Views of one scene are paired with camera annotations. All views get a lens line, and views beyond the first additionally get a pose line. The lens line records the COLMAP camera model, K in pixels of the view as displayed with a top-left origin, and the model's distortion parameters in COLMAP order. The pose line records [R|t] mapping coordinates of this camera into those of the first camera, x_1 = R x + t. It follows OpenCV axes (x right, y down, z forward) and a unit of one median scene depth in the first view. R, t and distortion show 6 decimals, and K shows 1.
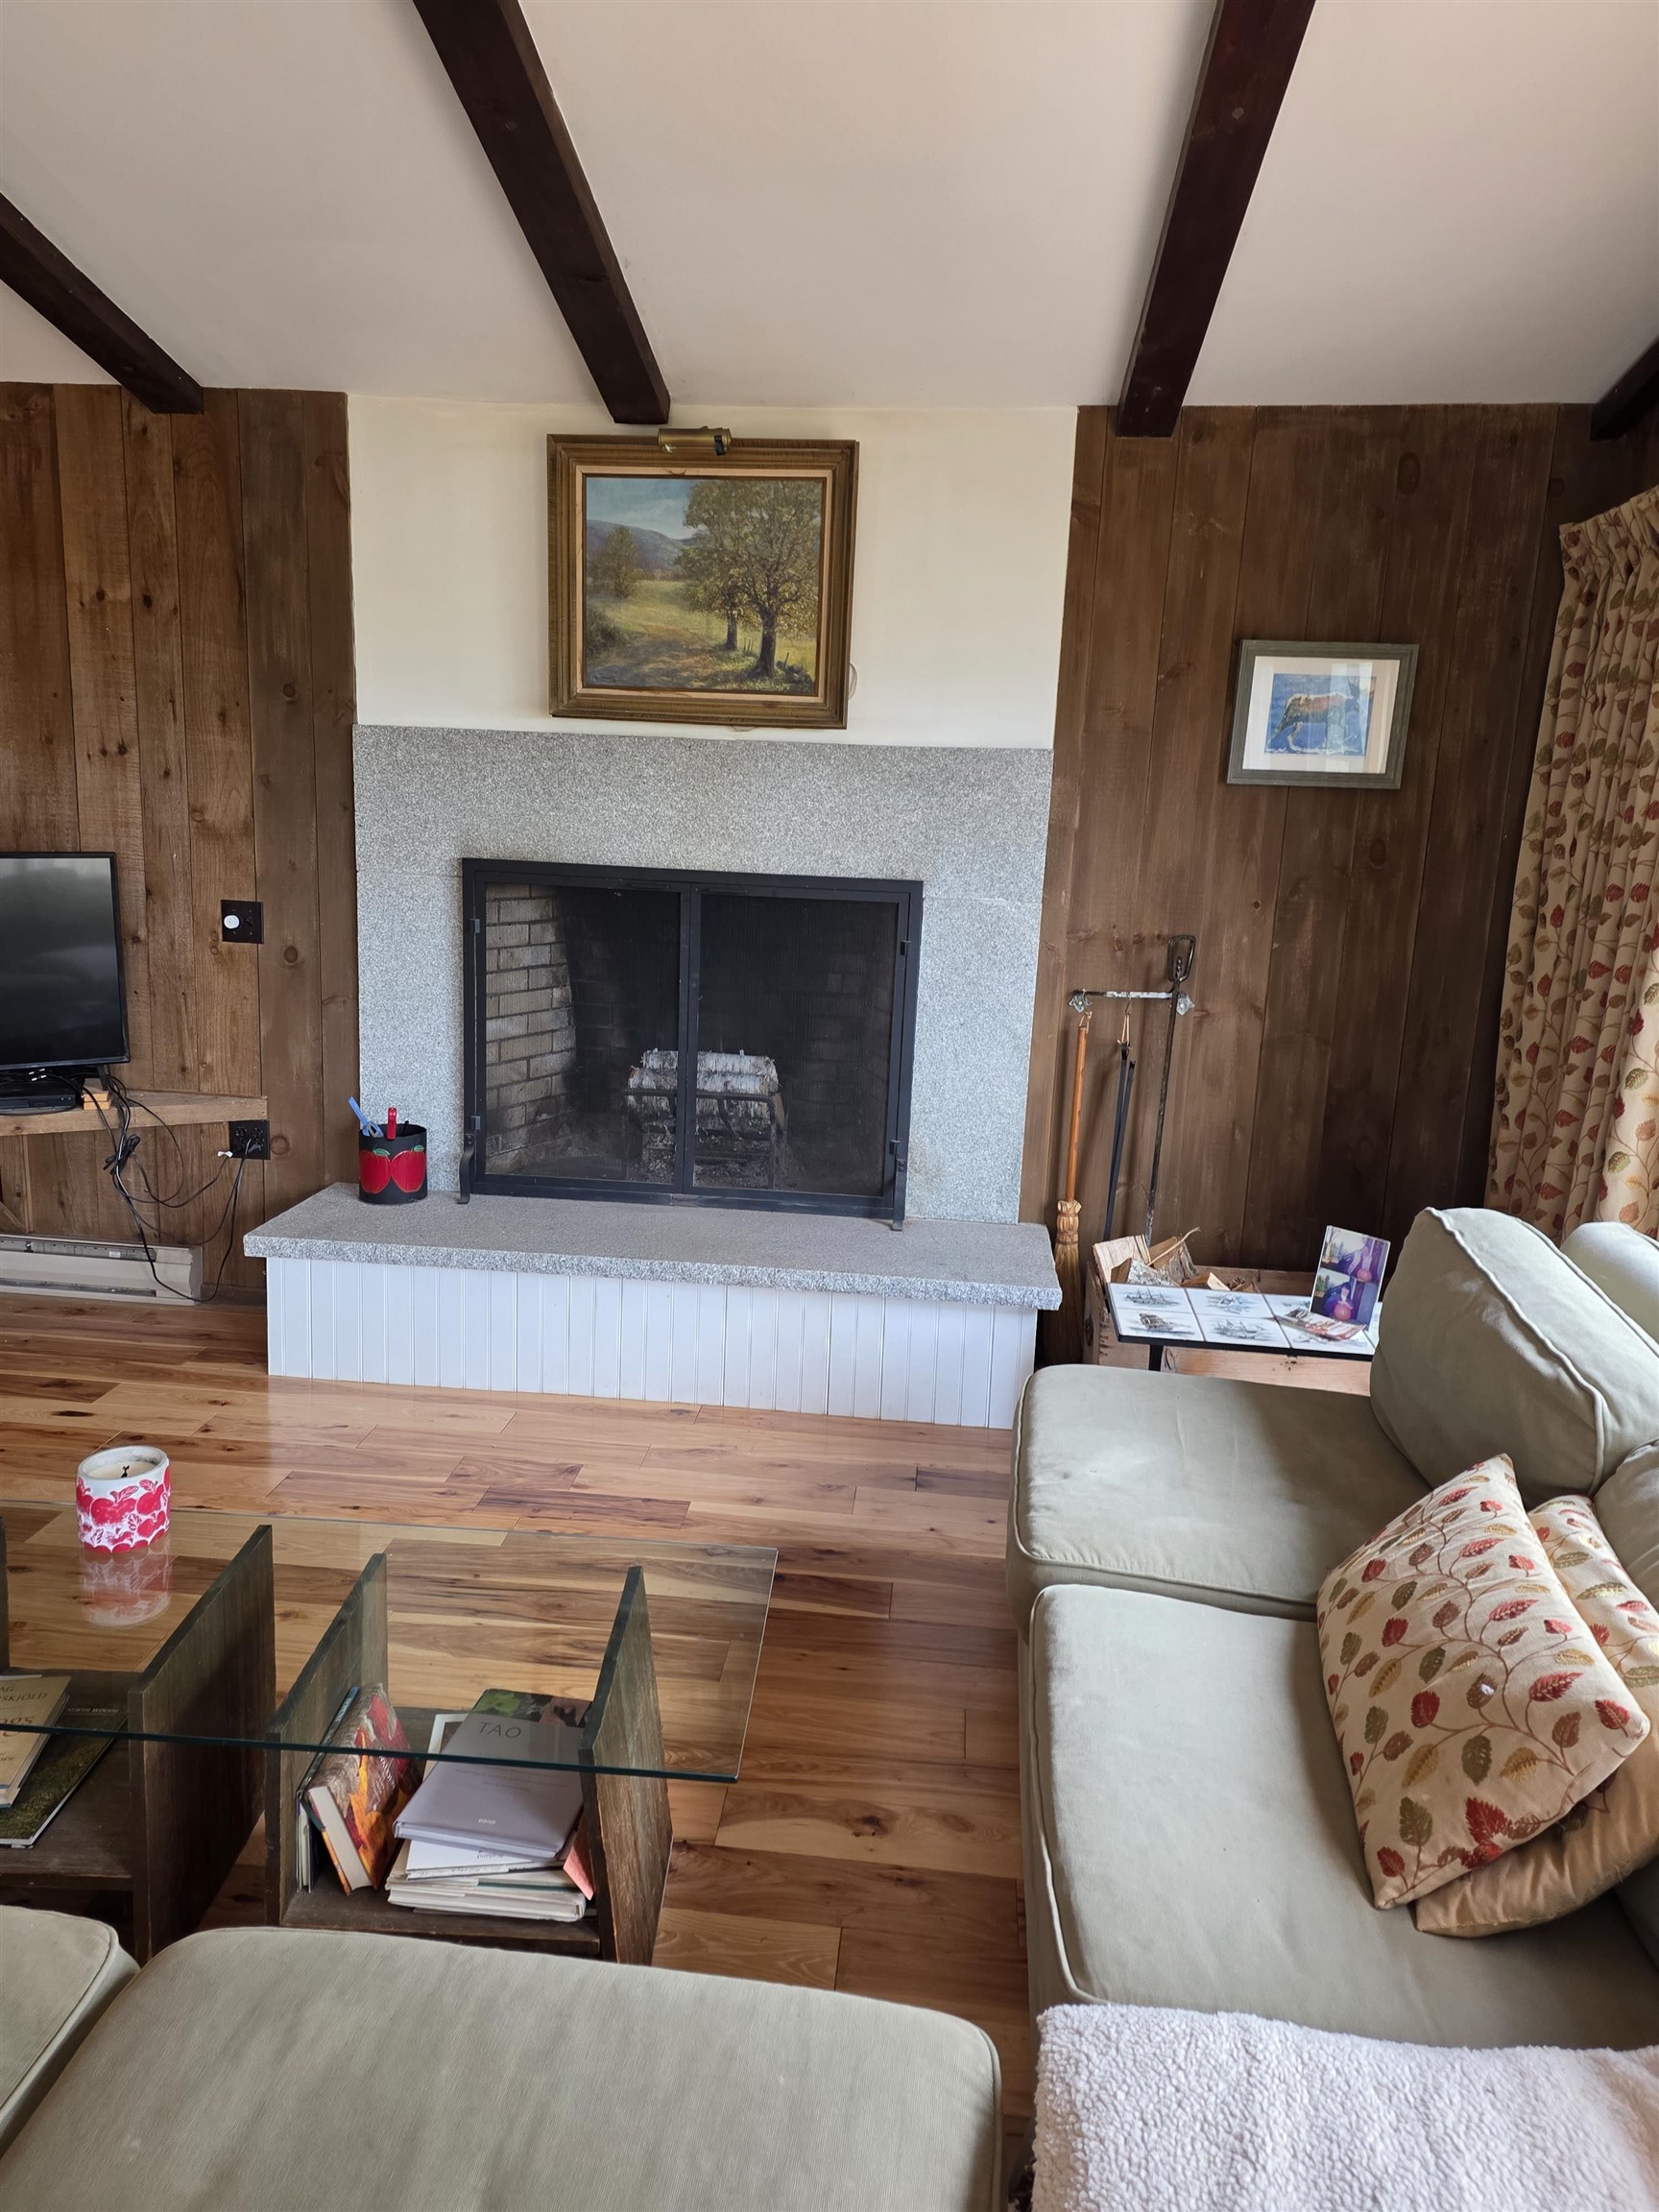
lens RADIAL K [[1495.2, 0, 829.5], [0, 1495.2, 1106.0], [0, 0, 1]] dist [0.165738, -0.204825]
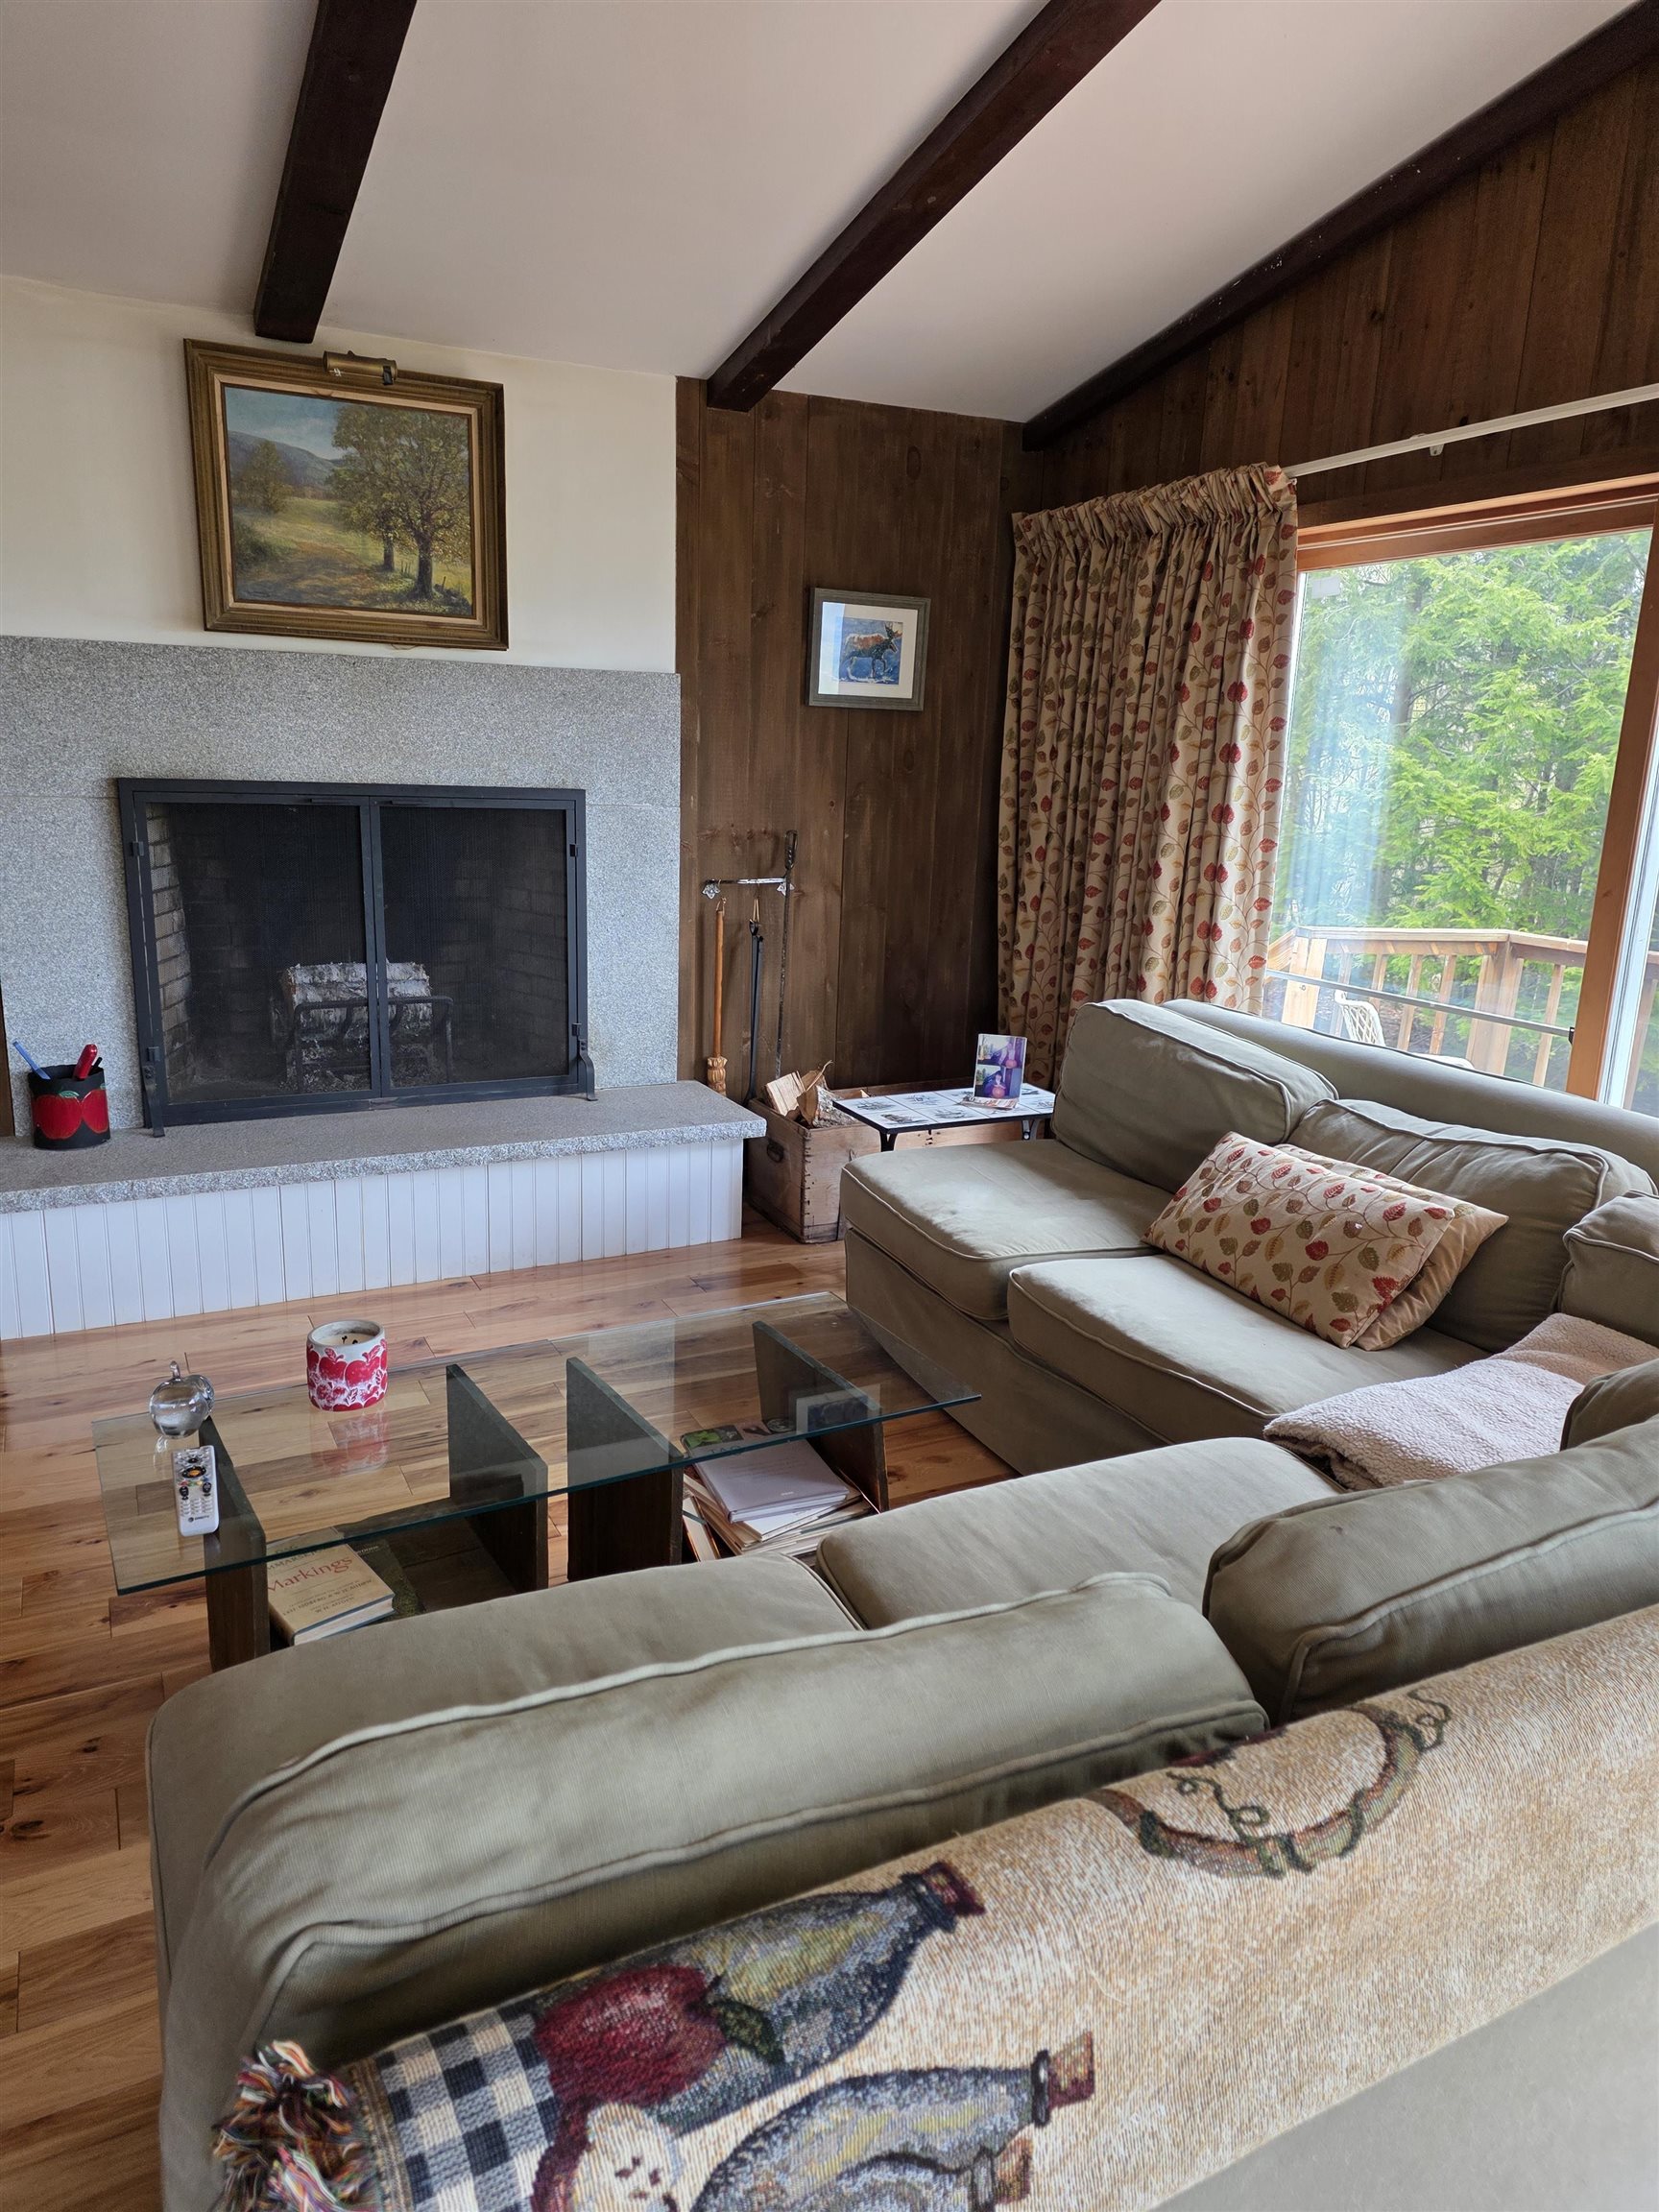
lens RADIAL K [[1490.1, 0, 826.5], [0, 1490.1, 1129.7], [0, 0, 1]] dist [0.165674, -0.198984]
pose [[0.840065, -0.151313, 0.520956, -0.426692], [0.111247, 0.987955, 0.107563, 0.002078], [-0.530957, -0.032405, 0.846779, -0.074253]]
